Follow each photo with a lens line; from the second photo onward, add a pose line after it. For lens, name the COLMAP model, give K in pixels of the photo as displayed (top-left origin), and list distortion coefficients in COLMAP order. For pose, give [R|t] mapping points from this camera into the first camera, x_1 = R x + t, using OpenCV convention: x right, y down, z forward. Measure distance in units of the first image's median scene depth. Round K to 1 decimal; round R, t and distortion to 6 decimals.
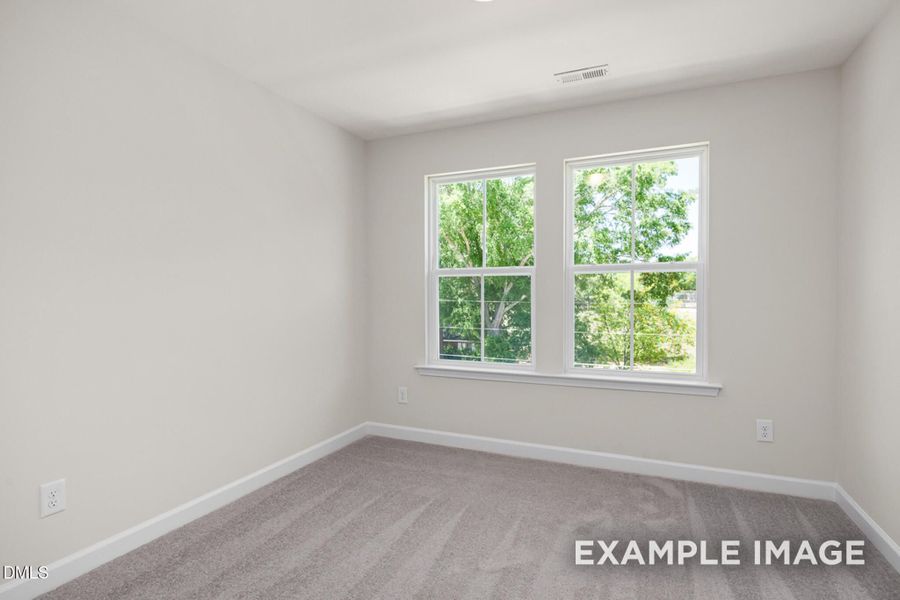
lens RADIAL K [[429.4, 0, 450.0], [0, 429.4, 300.0], [0, 0, 1]] dist [-0.000592, 0.000217]
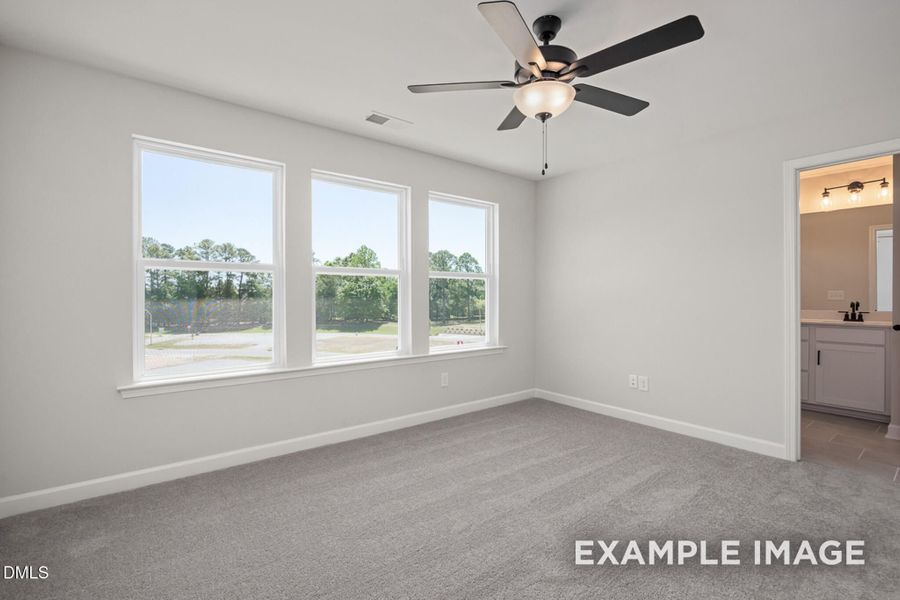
lens RADIAL K [[403.6, 0, 455.8], [0, 403.6, 291.7], [0, 0, 1]] dist [-0.013213, 0.000370]
pose [[0.495210, 0.008161, 0.868735, -0.379517], [0.004647, 0.999917, -0.012042, -0.001365], [-0.868761, 0.010000, 0.495130, 0.156667]]
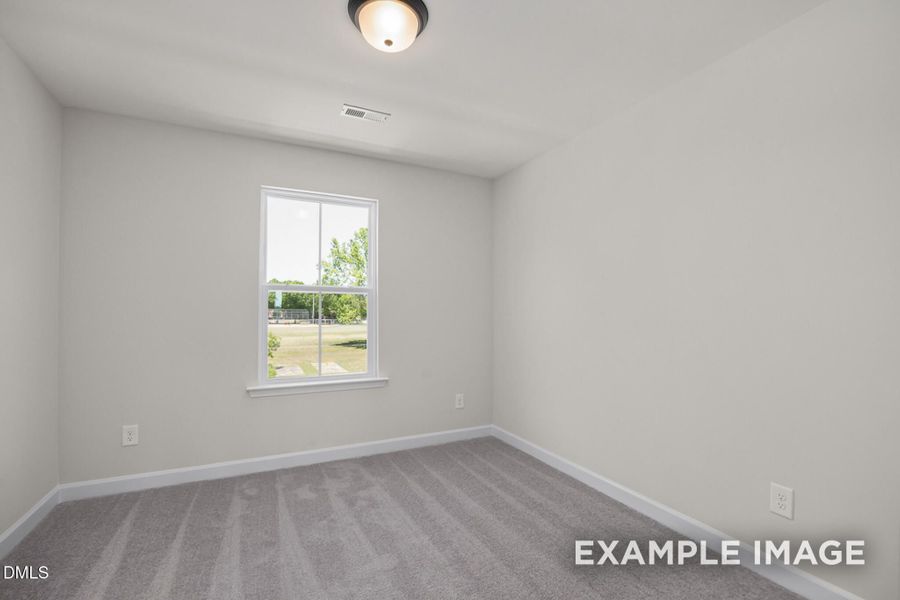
lens RADIAL K [[371.3, 0, 450.0], [0, 371.3, 300.0], [0, 0, 1]] dist [-0.008718, 0.000114]
pose [[0.687309, 0.027016, 0.725862, -0.261058], [0.004058, 0.999150, -0.041030, -0.000862], [-0.726354, 0.031146, 0.686615, 0.107350]]
